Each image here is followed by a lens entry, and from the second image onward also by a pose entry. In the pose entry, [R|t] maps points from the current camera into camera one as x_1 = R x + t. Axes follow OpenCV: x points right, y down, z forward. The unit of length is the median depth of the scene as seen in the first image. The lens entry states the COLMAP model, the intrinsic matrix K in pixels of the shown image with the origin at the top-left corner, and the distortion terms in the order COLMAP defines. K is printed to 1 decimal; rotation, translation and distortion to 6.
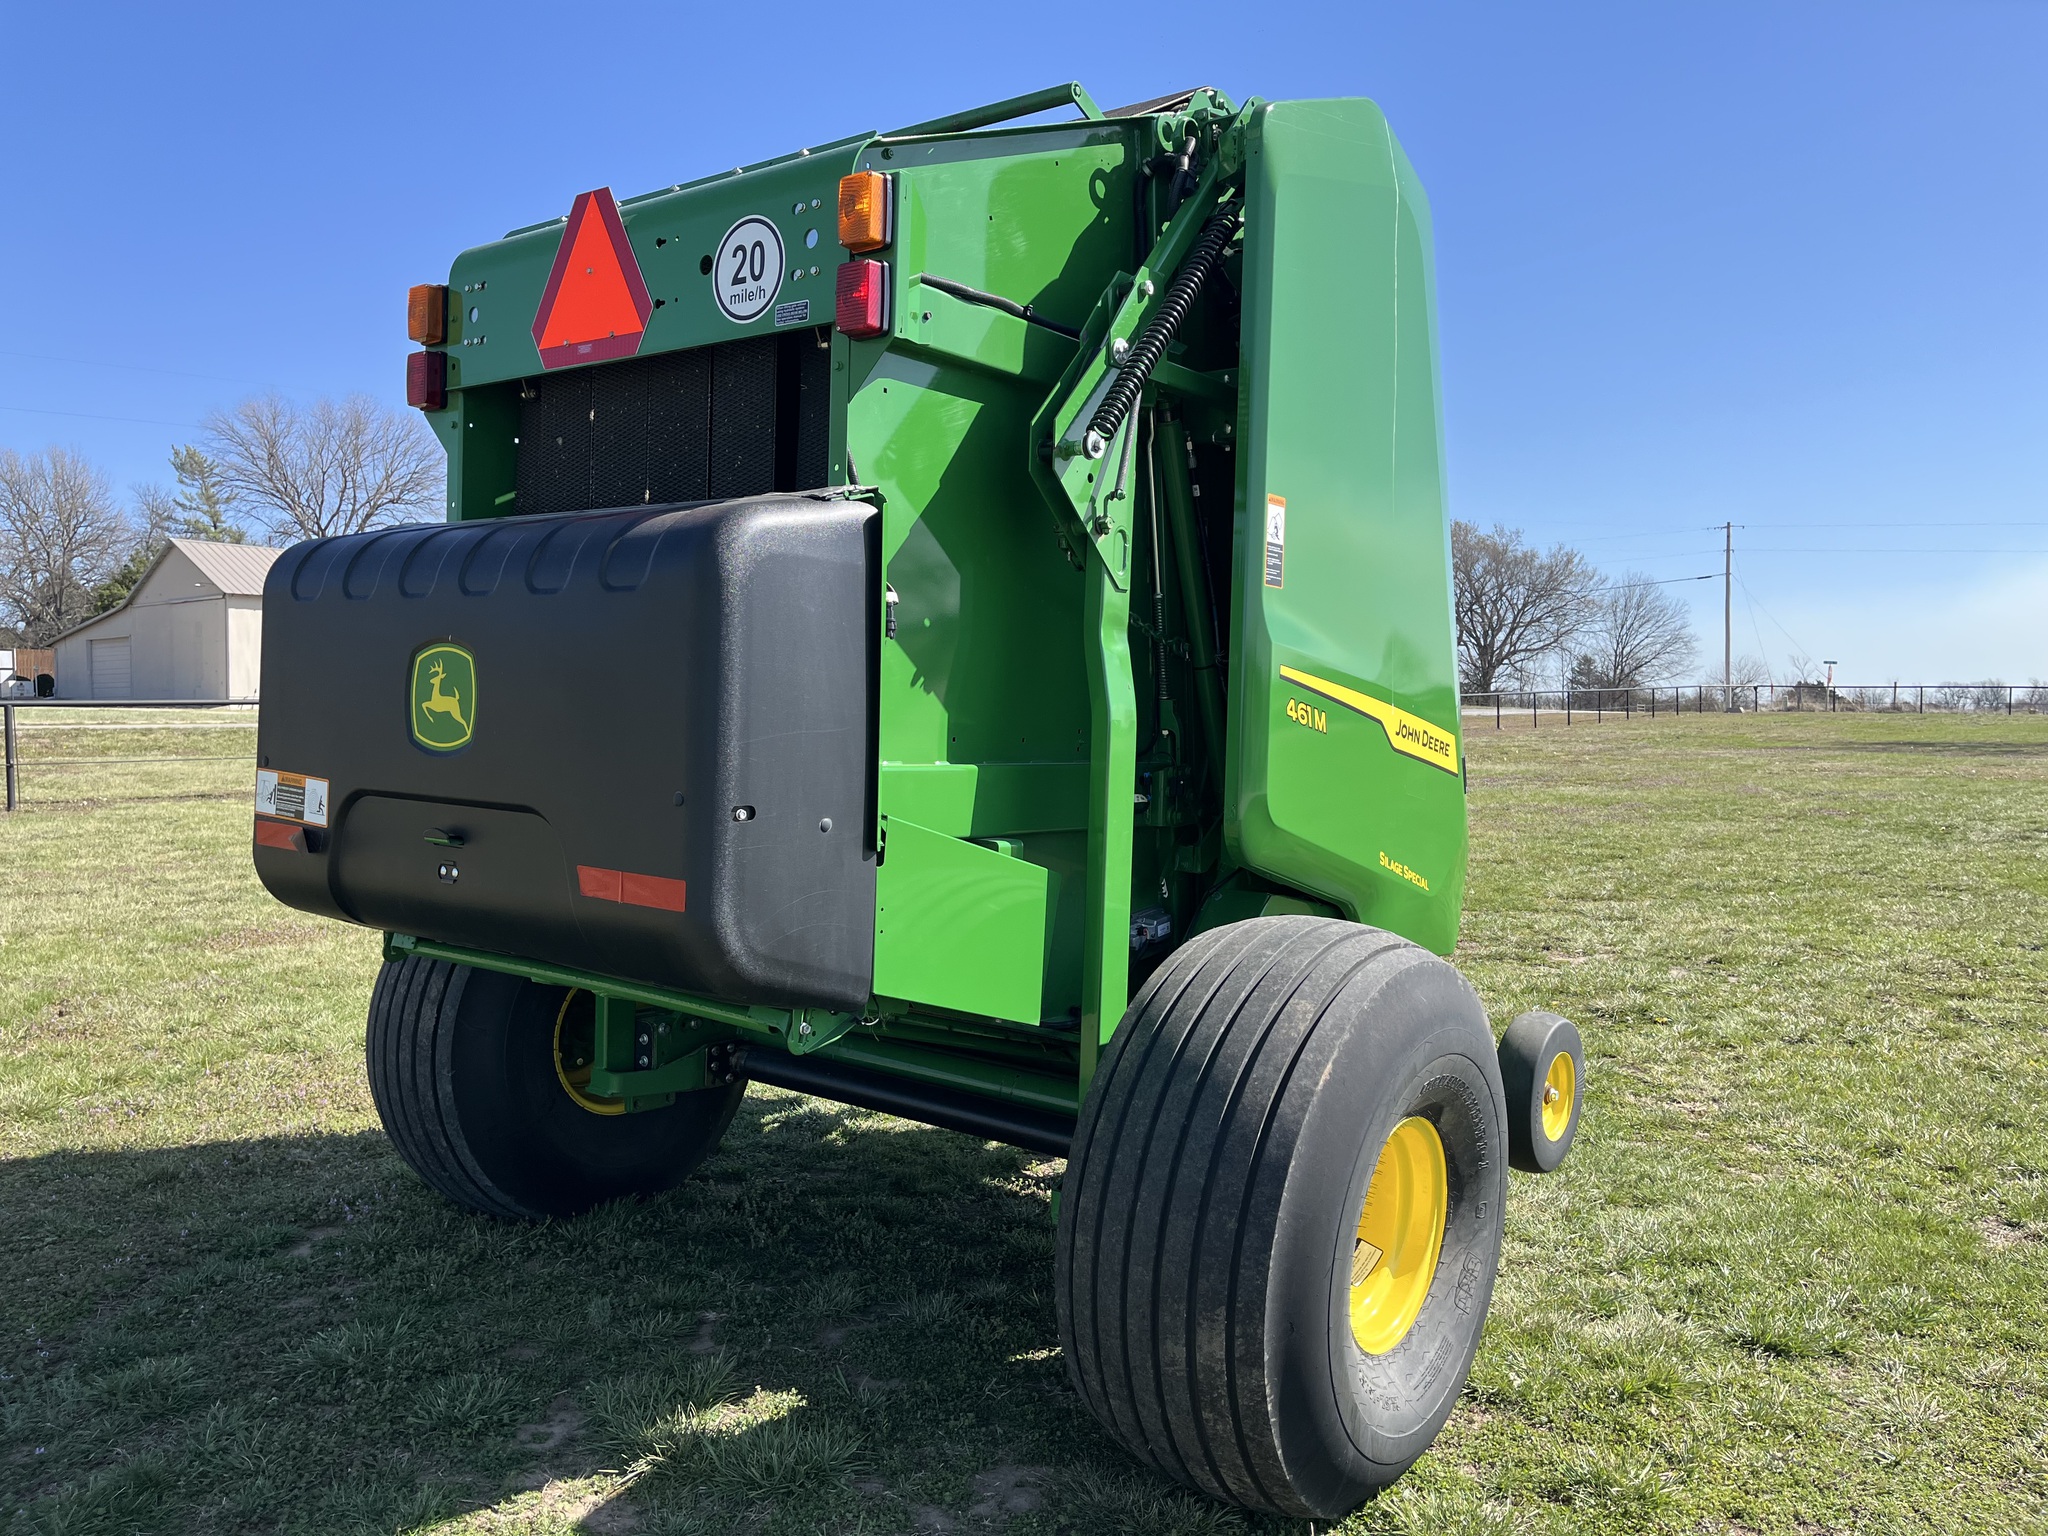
lens RADIAL K [[1547.5, 0, 1024.0], [0, 1547.5, 768.0], [0, 0, 1]] dist [0.005960, -0.003325]
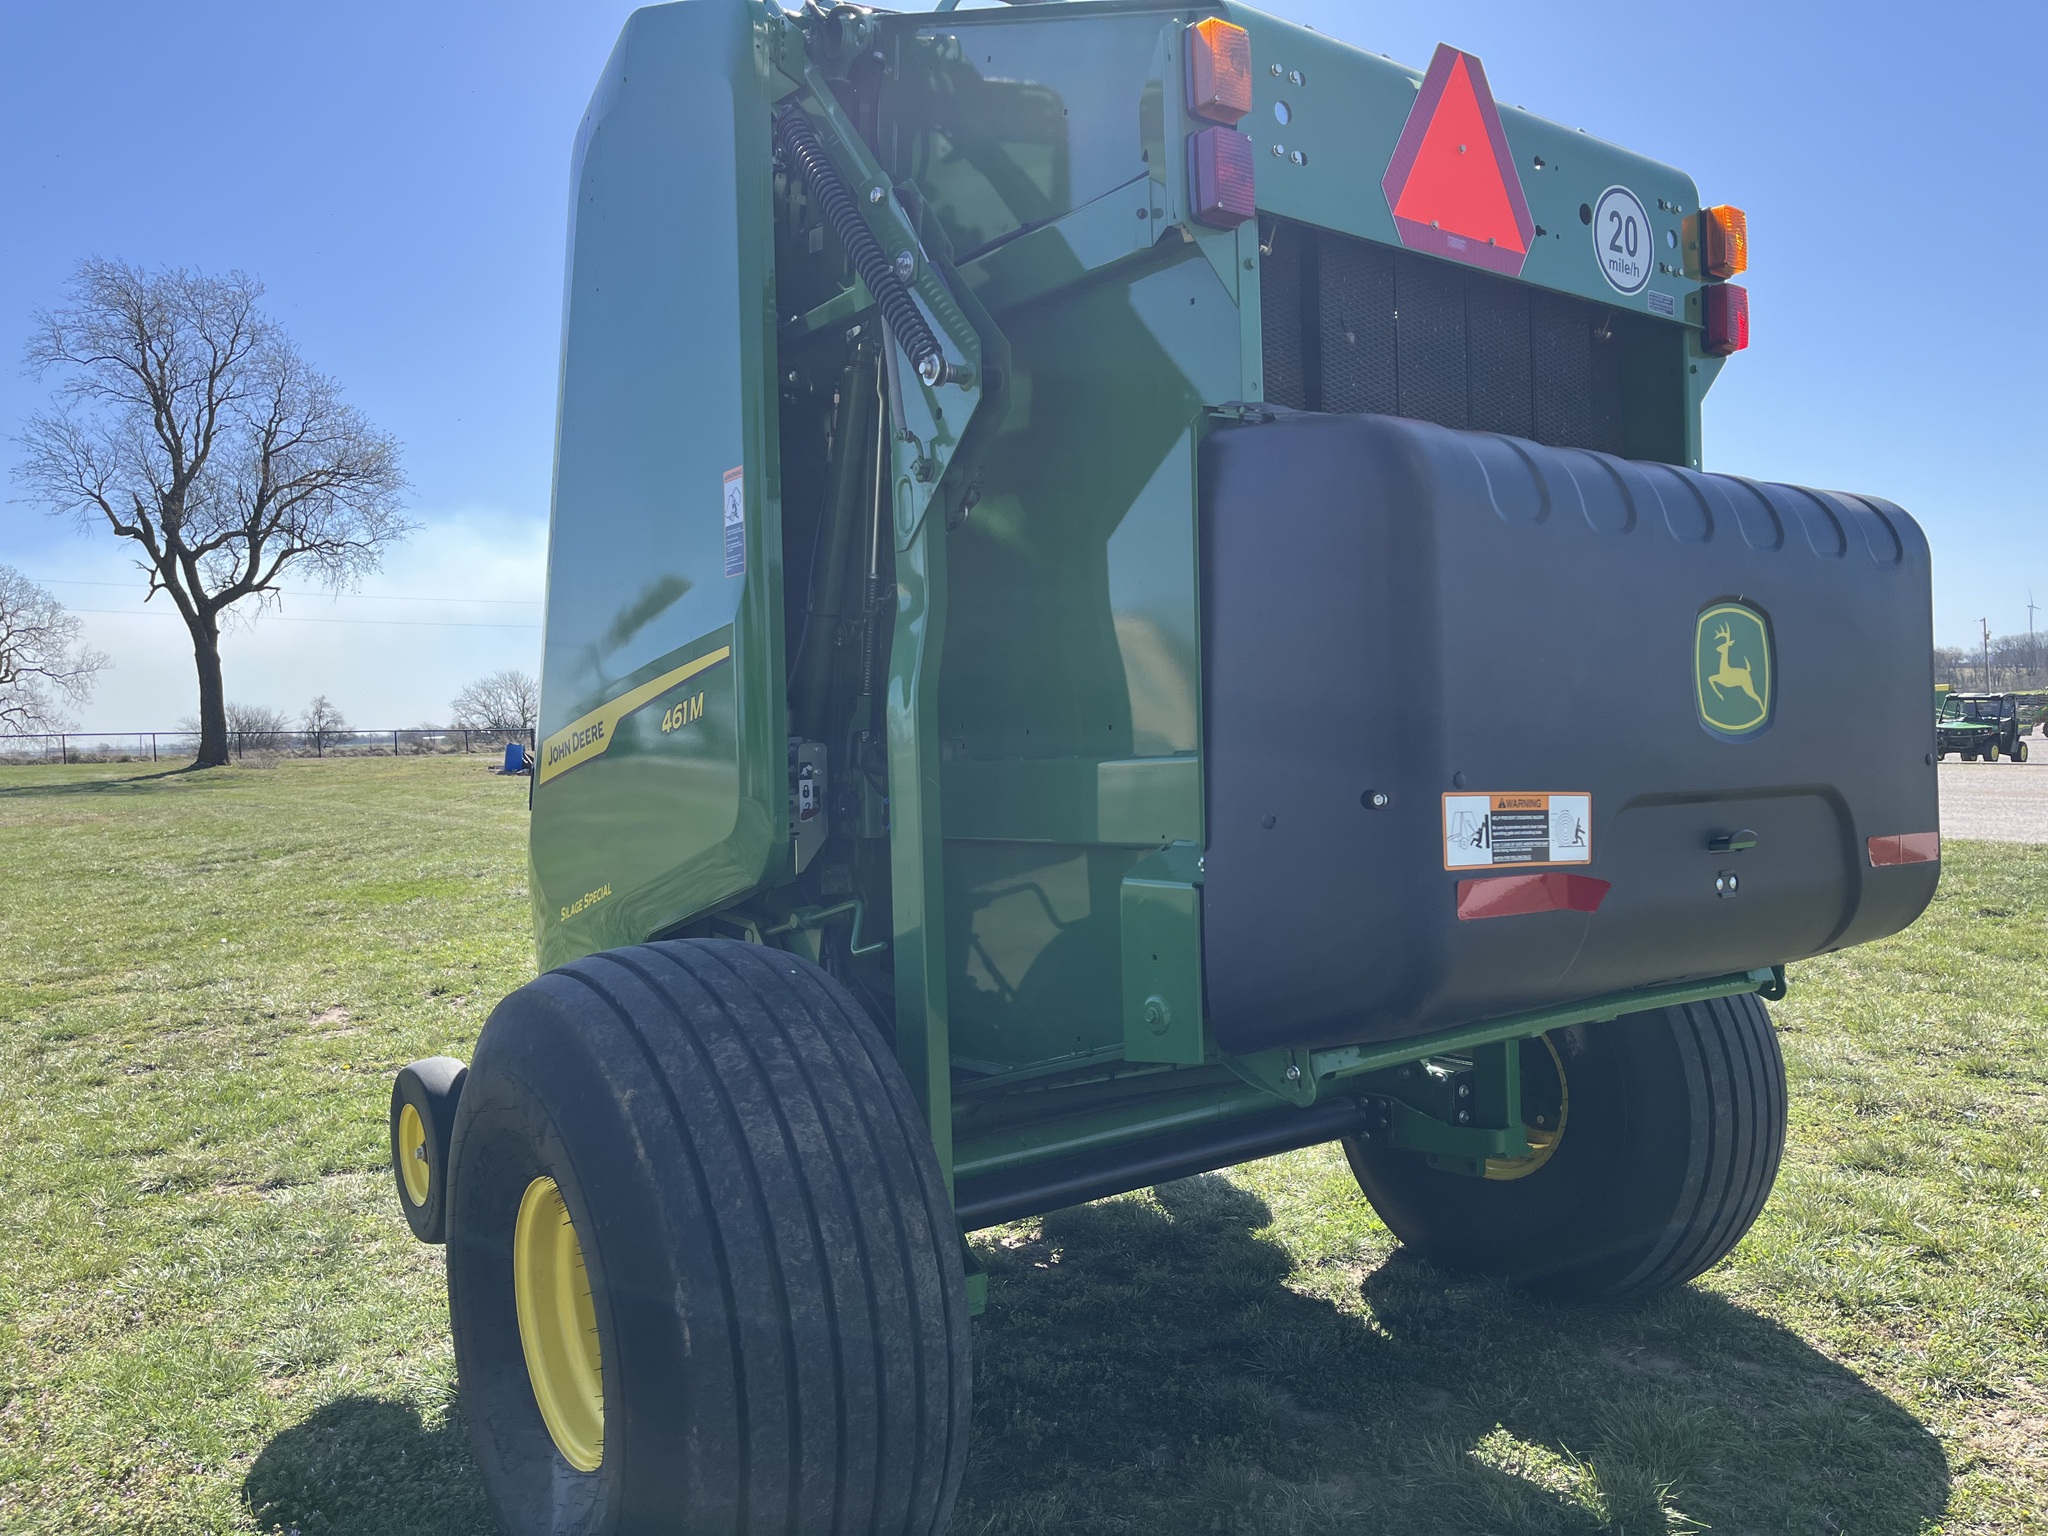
lens RADIAL K [[1552.7, 0, 1021.8], [0, 1552.7, 762.6], [0, 0, 1]] dist [0.067848, -0.094523]
pose [[0.259667, -0.039422, 0.964893, -1.234956], [0.072681, 0.997130, 0.021180, -0.040035], [-0.962959, 0.064629, 0.261787, 1.113410]]
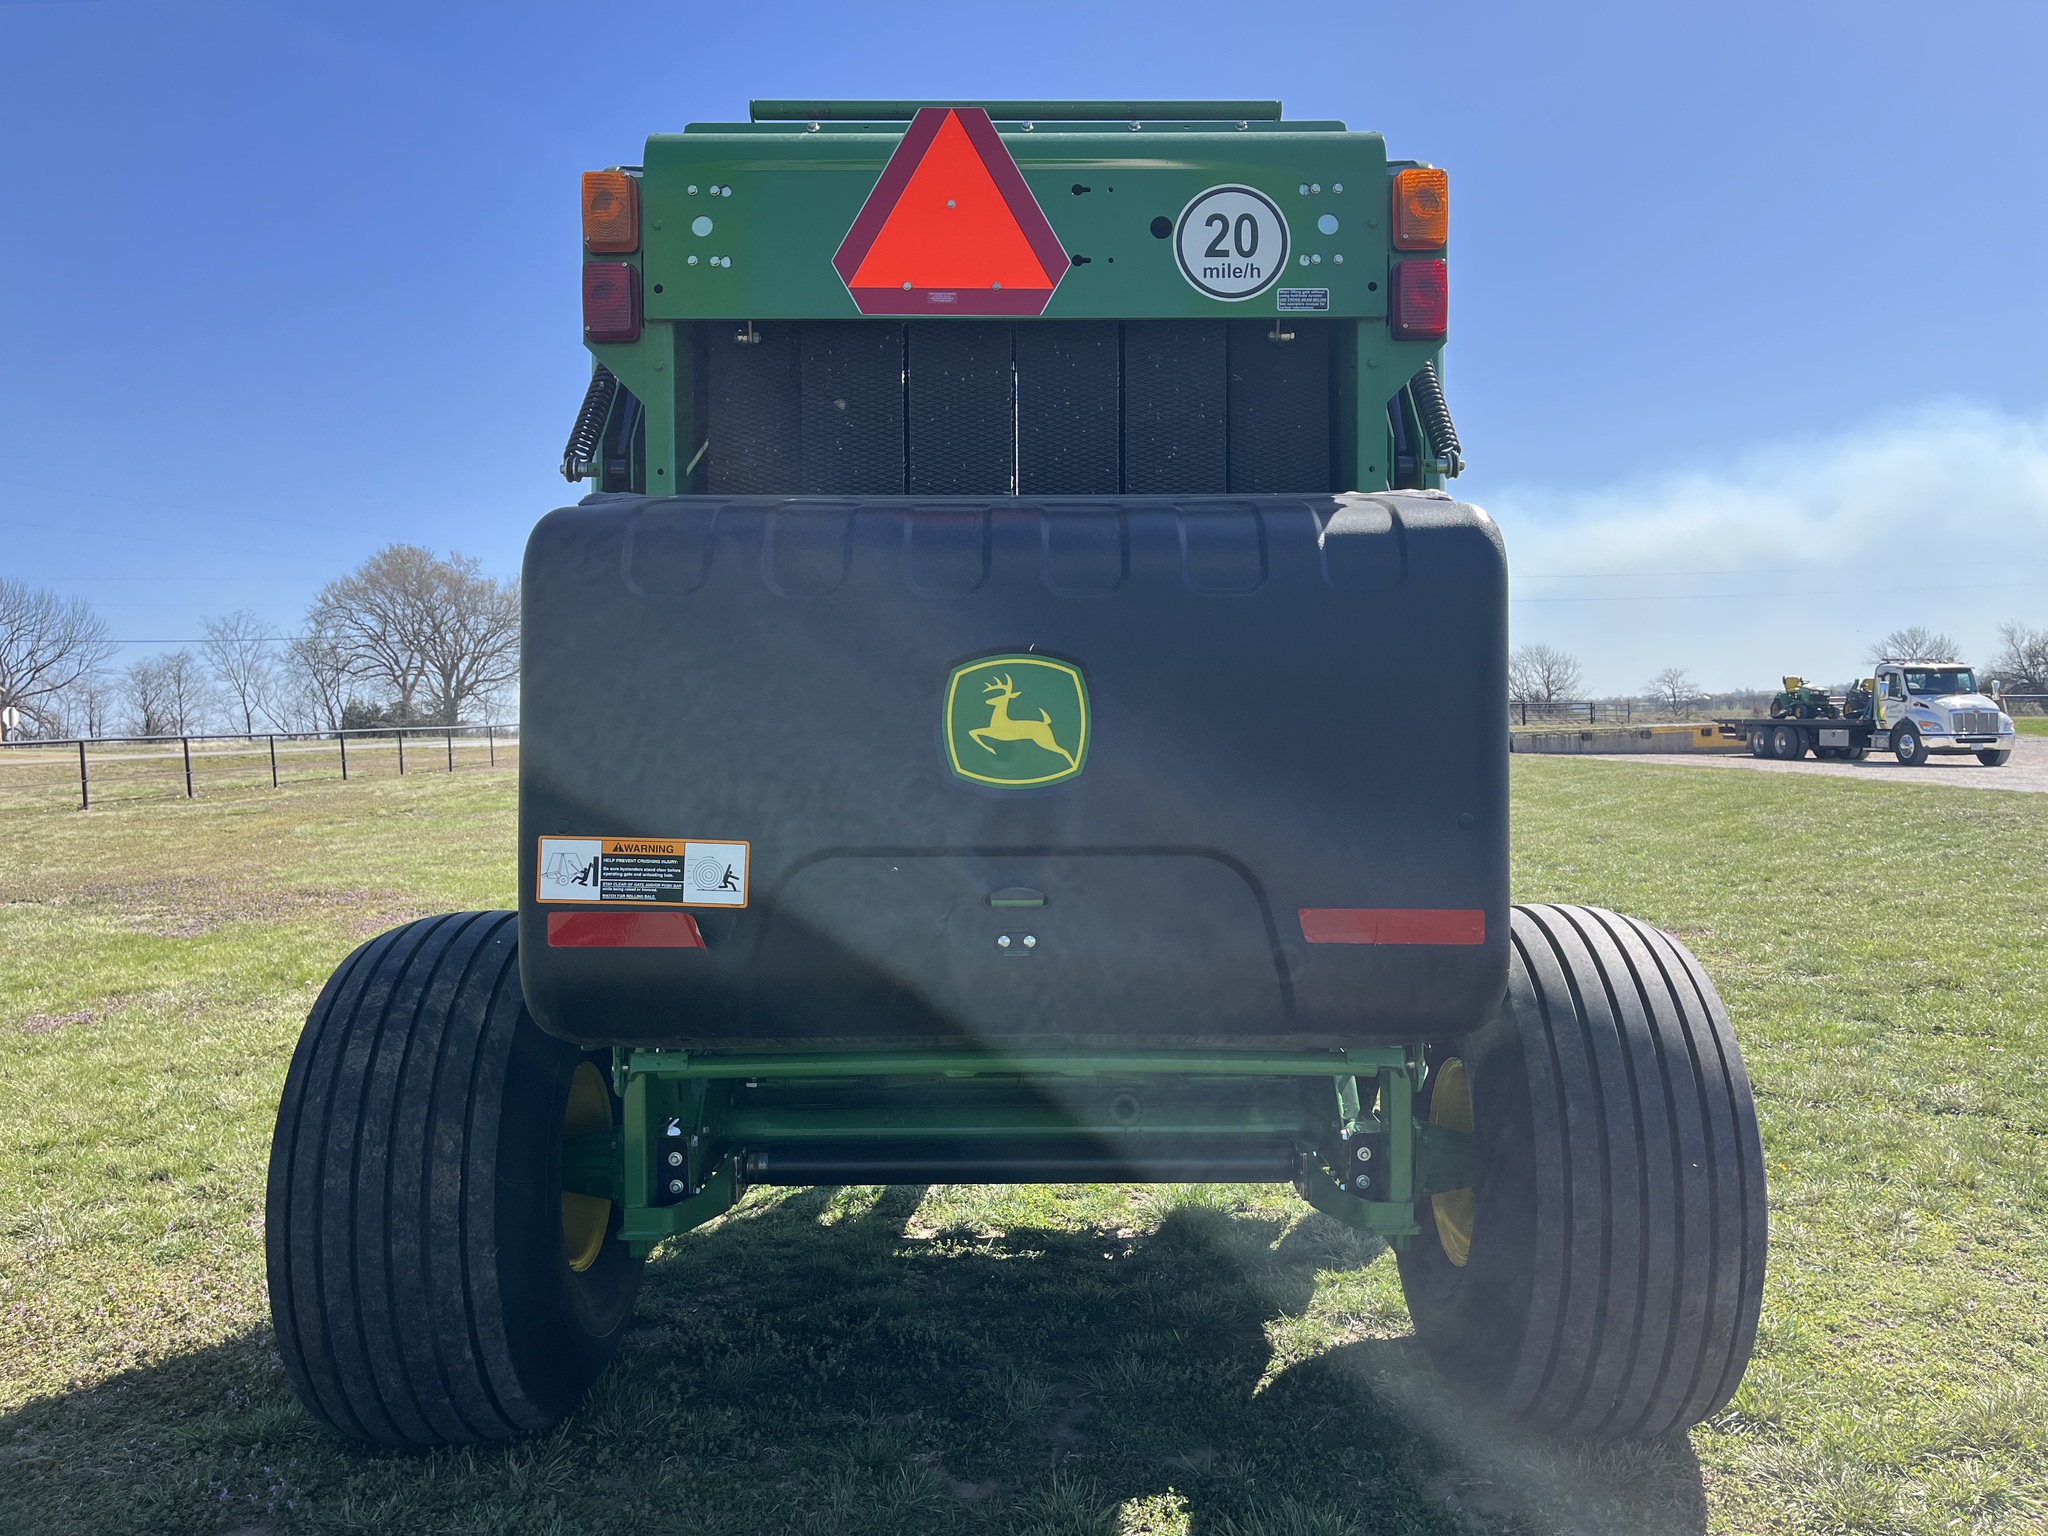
lens RADIAL K [[1547.7, 0, 1026.1], [0, 1547.7, 765.5], [0, 0, 1]] dist [0.051722, -0.089433]
pose [[0.789417, -0.039926, 0.612558, -0.831303], [0.052997, 0.998590, -0.003211, -0.019872], [-0.611566, 0.034998, 0.790419, 0.360484]]
